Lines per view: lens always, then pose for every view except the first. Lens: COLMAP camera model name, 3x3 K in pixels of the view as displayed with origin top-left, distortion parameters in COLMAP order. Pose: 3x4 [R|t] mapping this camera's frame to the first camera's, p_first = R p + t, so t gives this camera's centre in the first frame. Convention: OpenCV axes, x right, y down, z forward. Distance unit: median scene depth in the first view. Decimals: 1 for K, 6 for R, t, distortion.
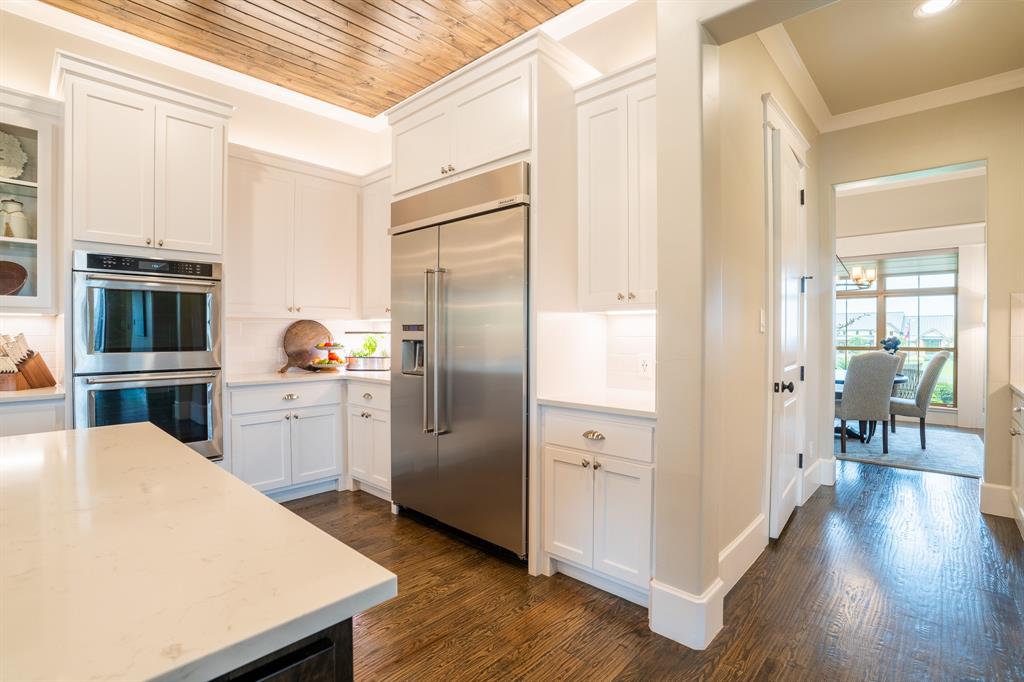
lens RADIAL K [[486.5, 0, 508.8], [0, 486.5, 340.9], [0, 0, 1]] dist [-0.054562, 0.016972]
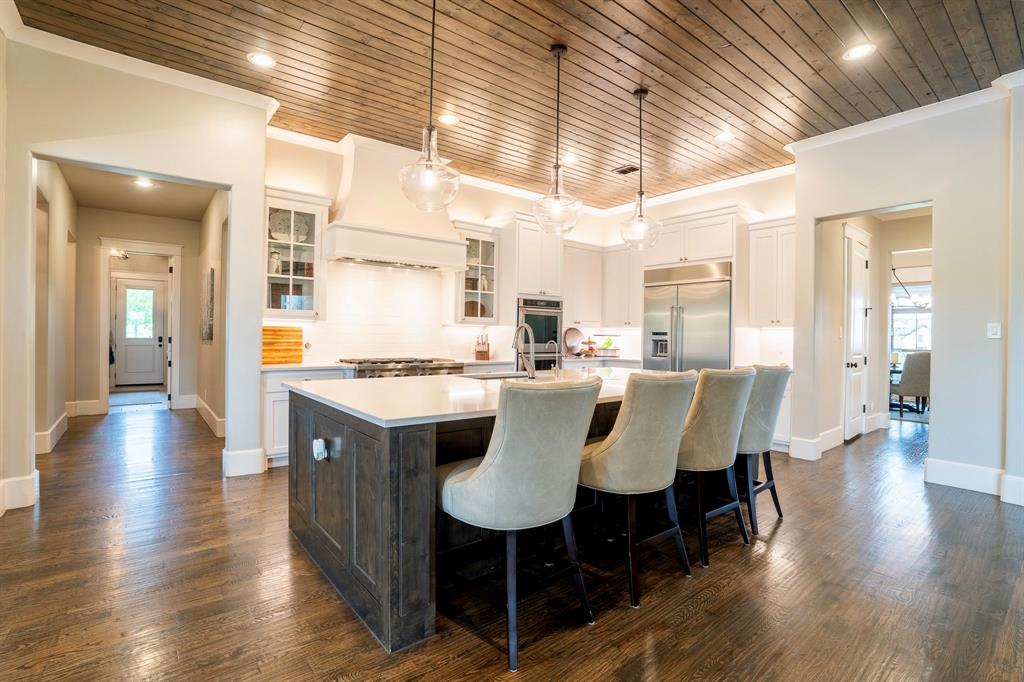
lens RADIAL K [[486.5, 0, 513.4], [0, 486.5, 338.9], [0, 0, 1]] dist [-0.054562, 0.016972]
pose [[0.989996, 0.013198, -0.140480, -0.512907], [-0.014536, 0.999858, -0.008500, 0.020218], [0.140348, 0.010457, 0.990047, -1.084835]]
